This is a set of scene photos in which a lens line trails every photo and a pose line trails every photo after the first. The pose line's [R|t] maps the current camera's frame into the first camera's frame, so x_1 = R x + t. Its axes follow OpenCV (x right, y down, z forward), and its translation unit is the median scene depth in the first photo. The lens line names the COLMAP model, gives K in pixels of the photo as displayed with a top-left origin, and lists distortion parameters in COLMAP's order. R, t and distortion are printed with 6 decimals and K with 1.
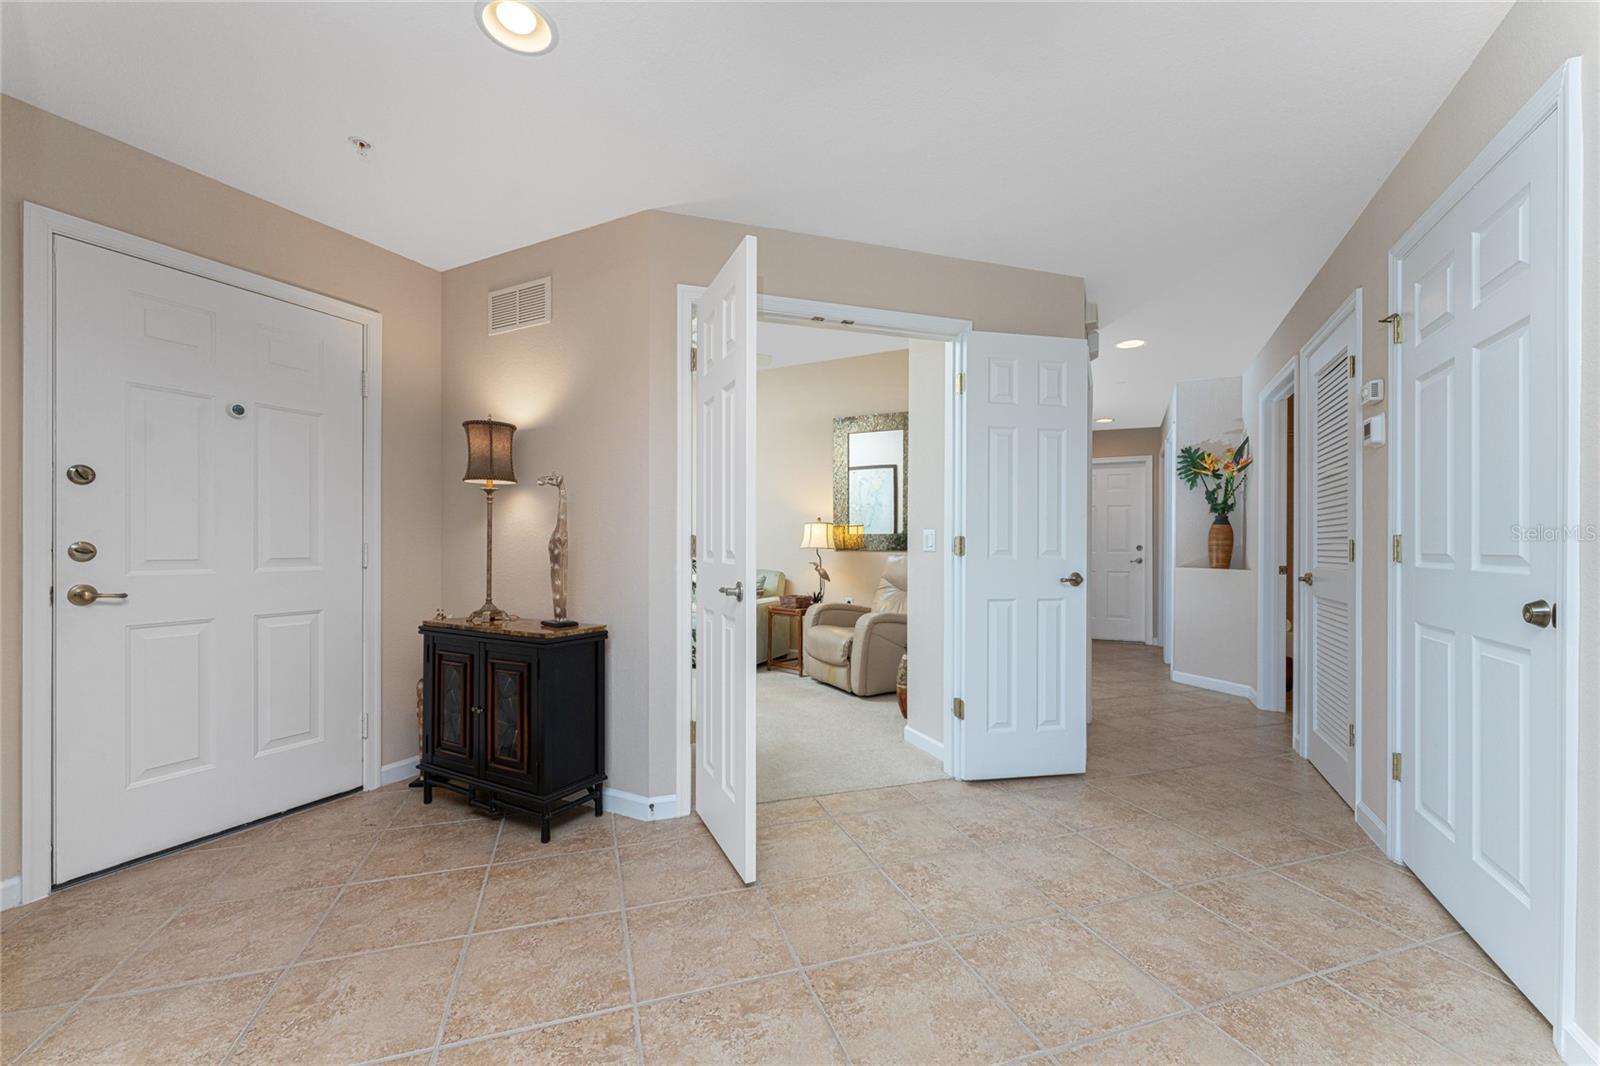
lens RADIAL K [[654.1, 0, 769.9], [0, 654.1, 545.0], [0, 0, 1]] dist [0.003532, -0.000946]
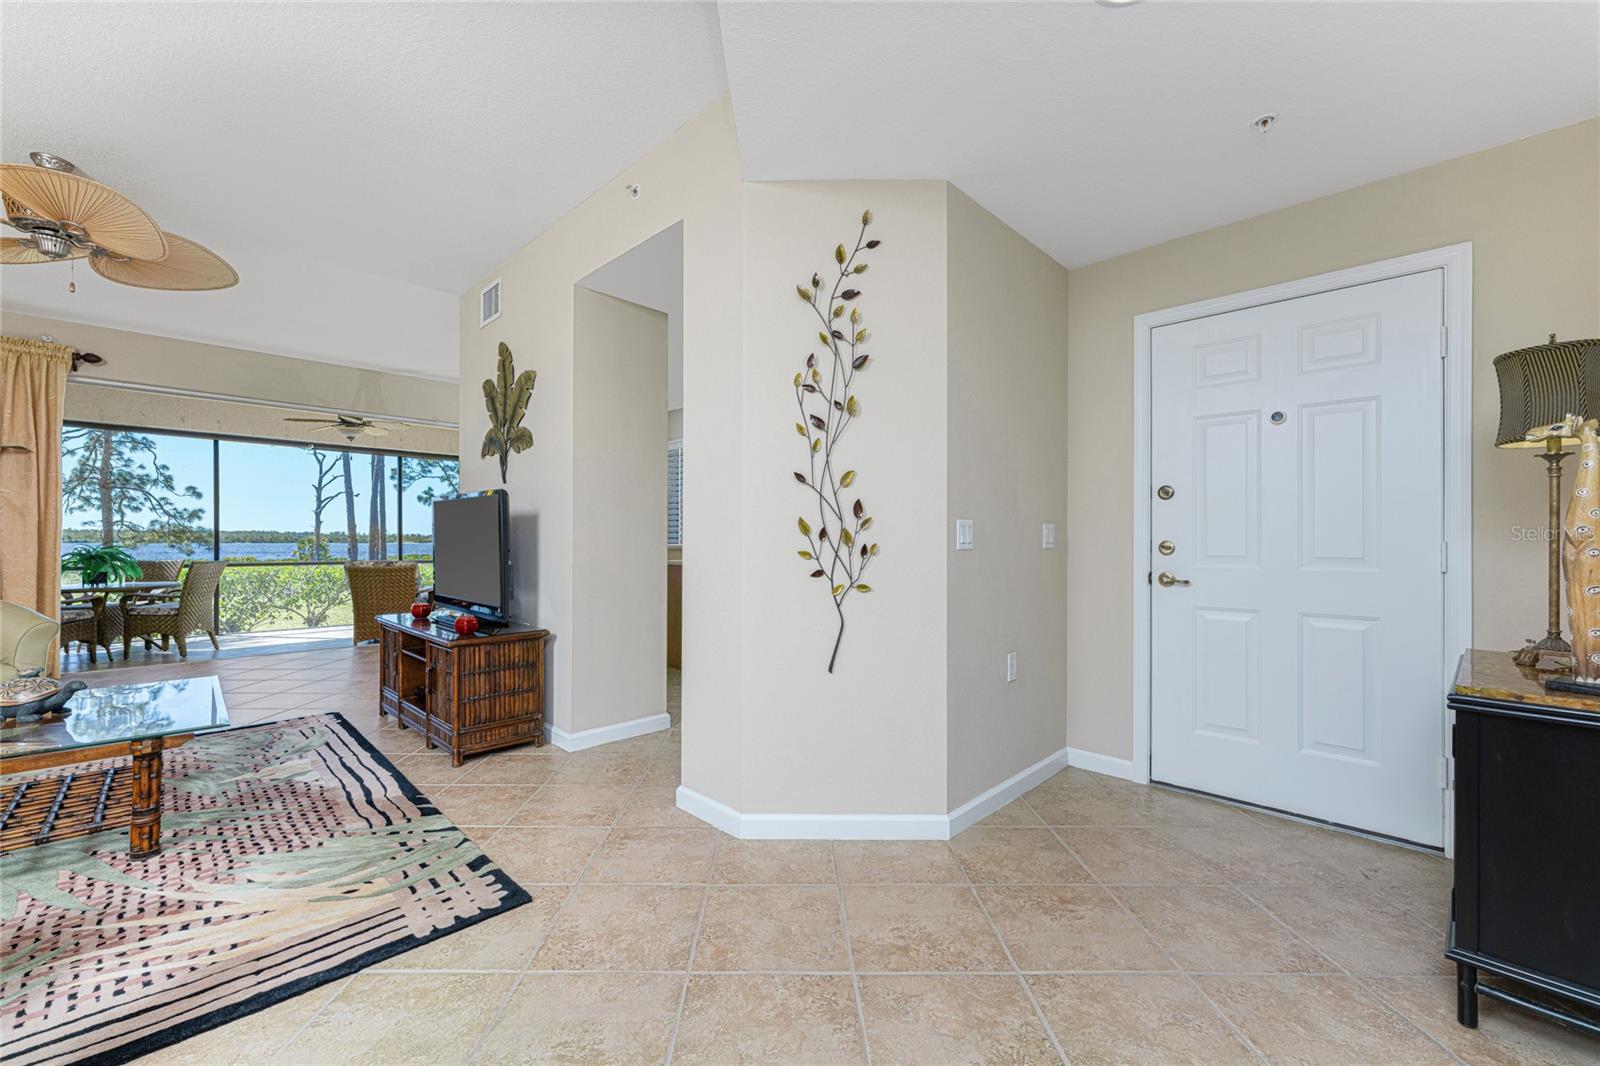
lens RADIAL K [[654.1, 0, 806.1], [0, 654.1, 538.1], [0, 0, 1]] dist [0.003532, -0.000946]
pose [[-0.281783, -0.007881, -0.959446, 0.406576], [-0.006538, 0.999959, -0.006293, 0.002324], [0.959456, 0.004499, -0.281823, 0.543121]]
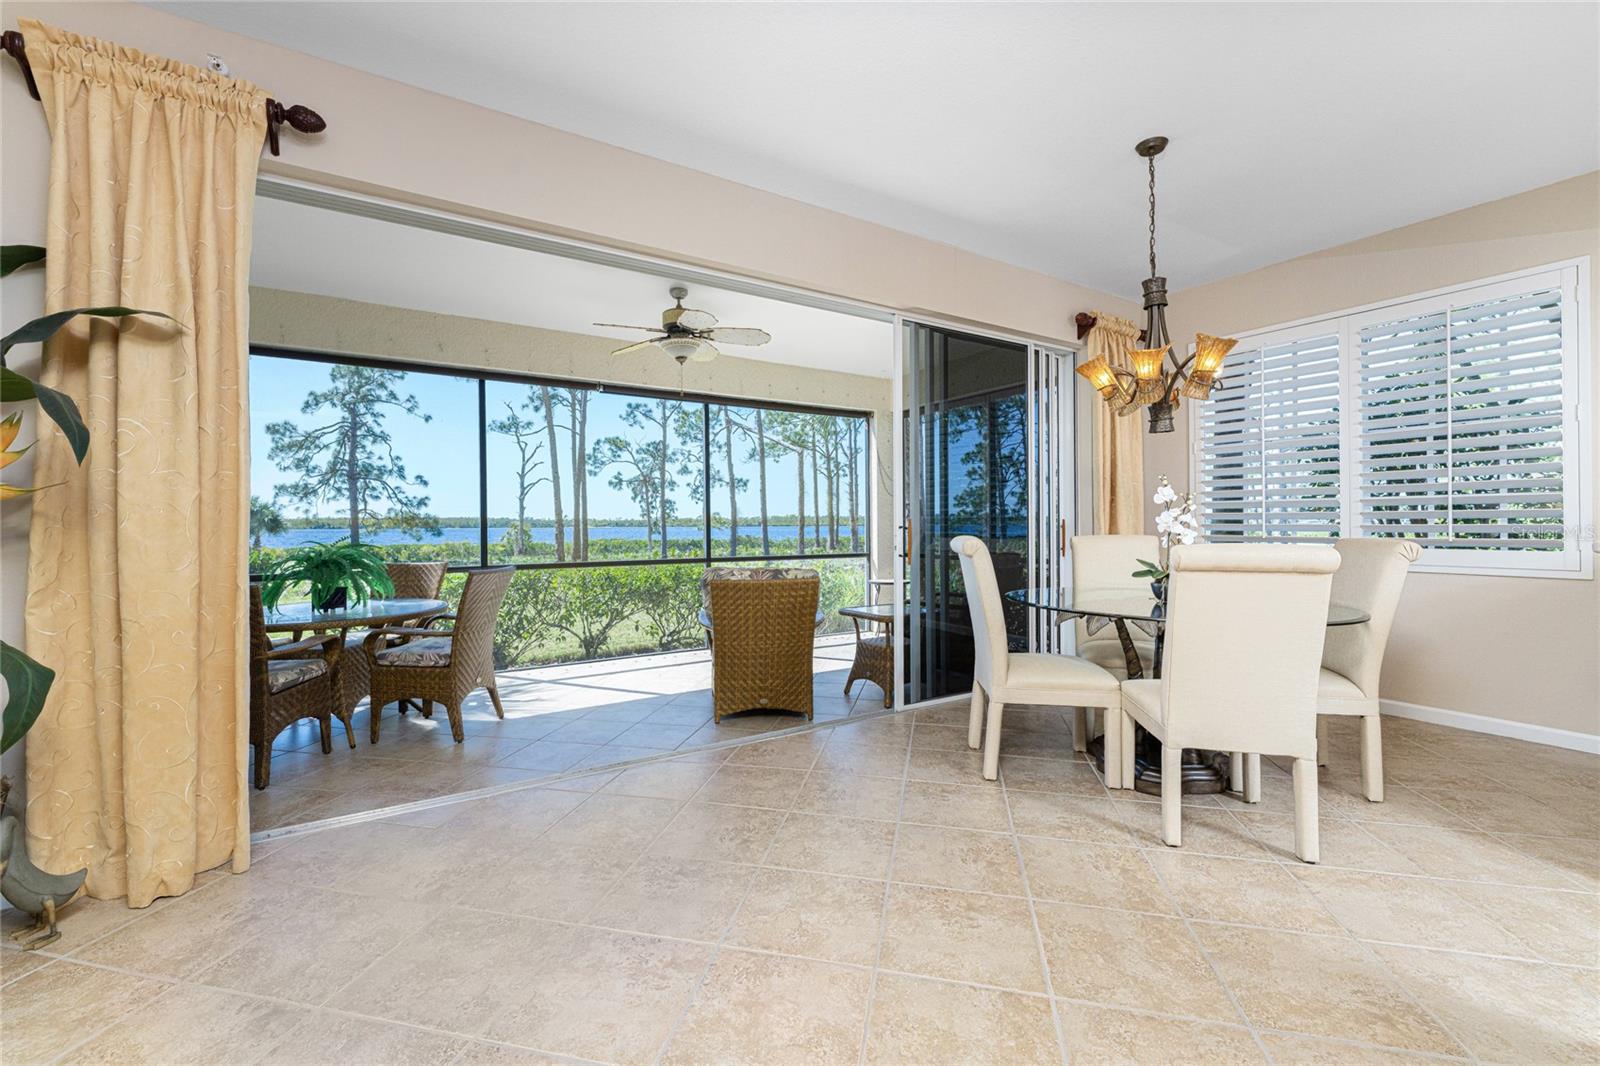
lens RADIAL K [[654.1, 0, 816.8], [0, 654.1, 518.4], [0, 0, 1]] dist [0.003532, -0.000946]
pose [[-0.469657, -0.006466, -0.882825, -0.471770], [0.000632, 0.999970, -0.007661, -0.012141], [0.882849, -0.004156, -0.469639, -1.152480]]
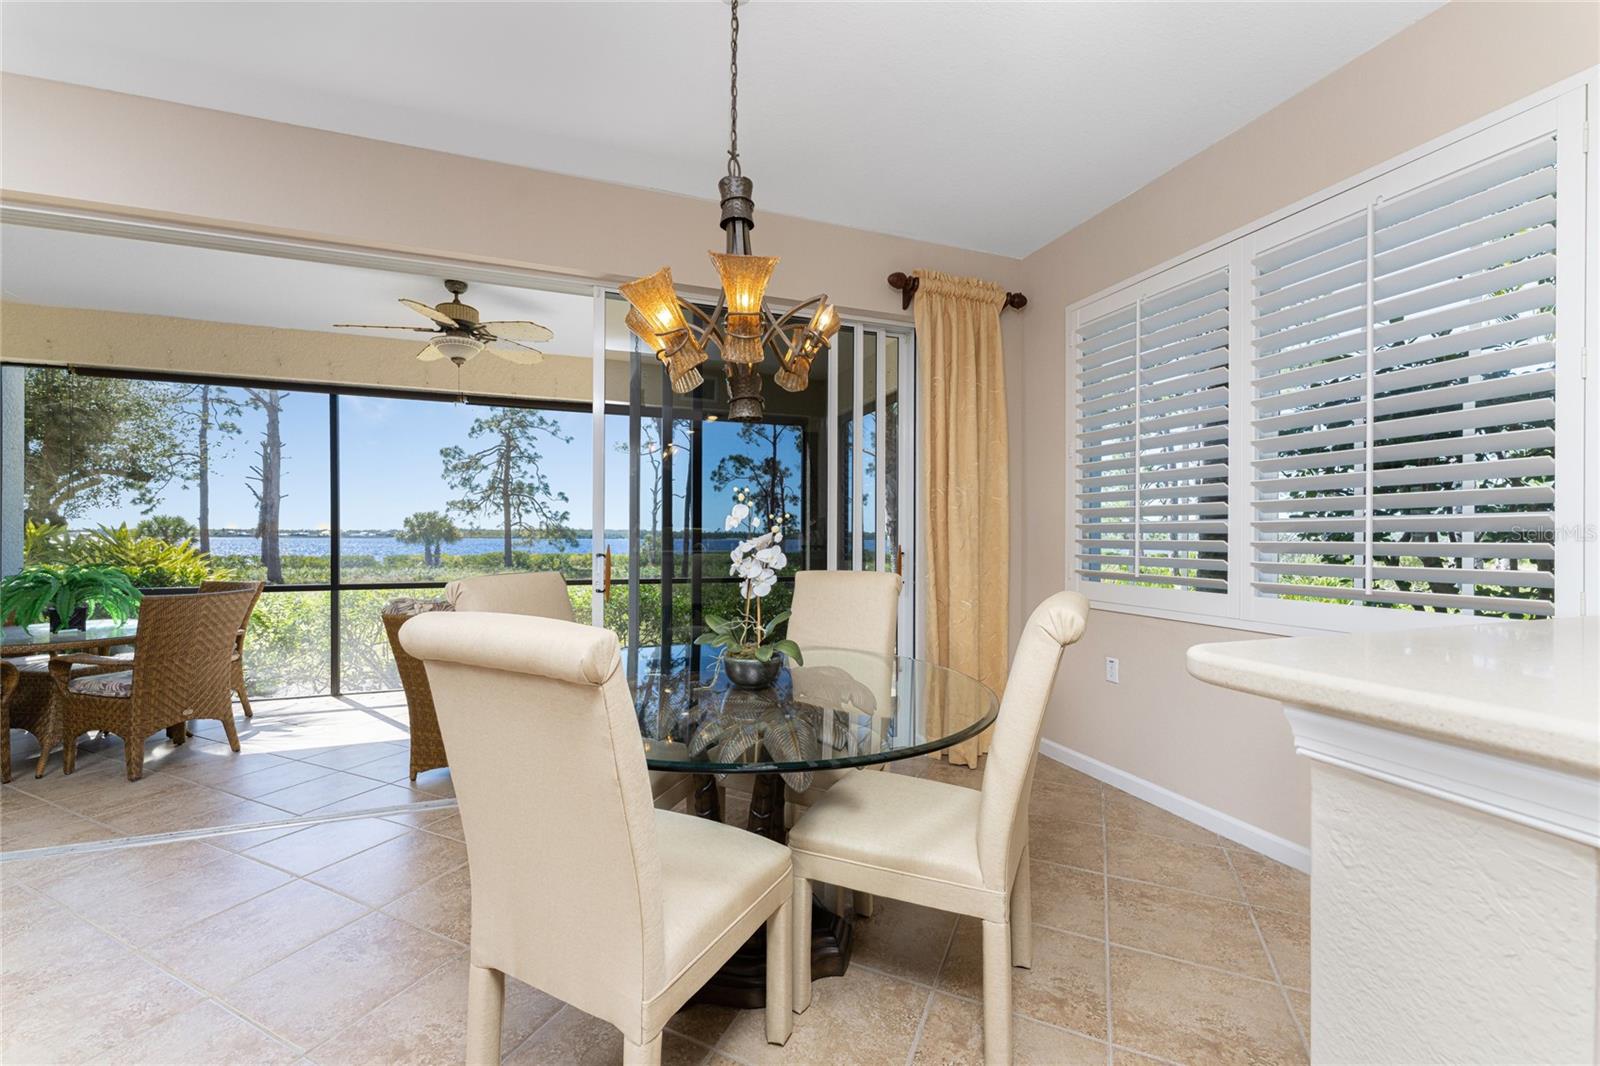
lens RADIAL K [[654.1, 0, 812.4], [0, 654.1, 522.0], [0, 0, 1]] dist [0.003532, -0.000946]
pose [[-0.656604, -0.024022, -0.753852, -1.264371], [-0.009585, 0.999678, -0.023507, -0.038173], [0.754174, -0.008209, -0.656623, -0.604028]]
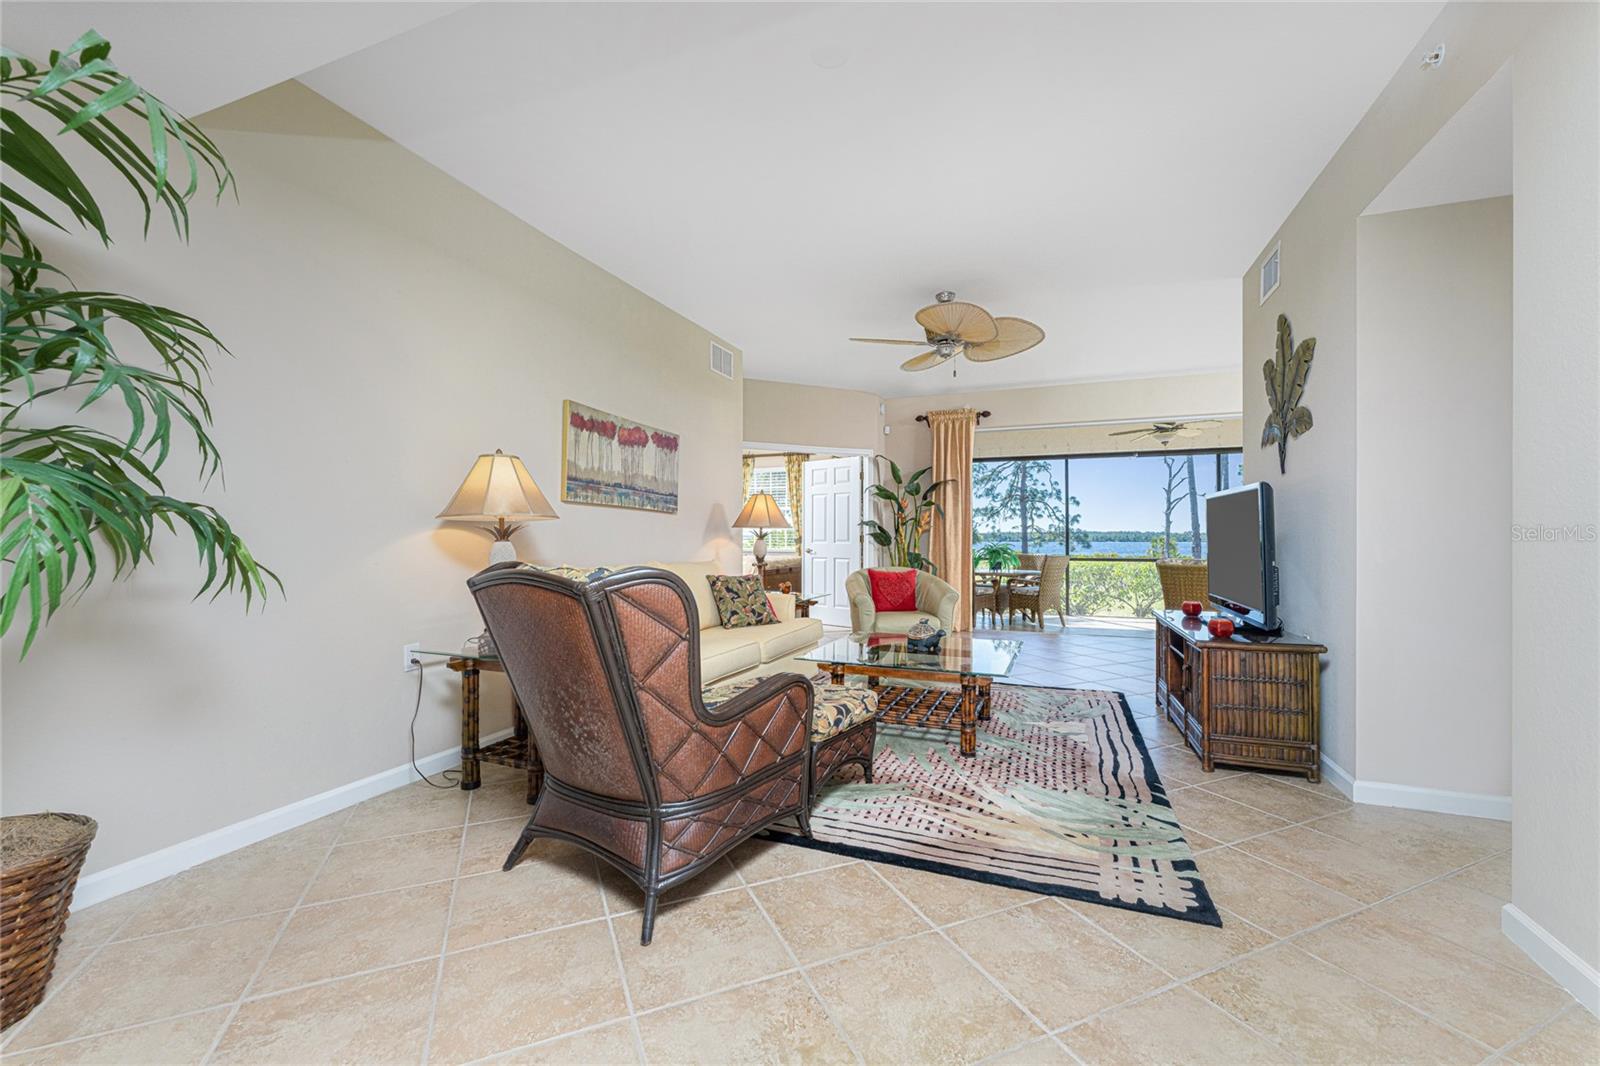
lens RADIAL K [[654.1, 0, 777.5], [0, 654.1, 539.0], [0, 0, 1]] dist [0.003532, -0.000946]
pose [[-0.994929, -0.004053, -0.100503, 0.309494], [-0.004433, 0.999984, 0.003562, 0.003068], [0.100487, 0.003989, -0.994930, 0.680449]]
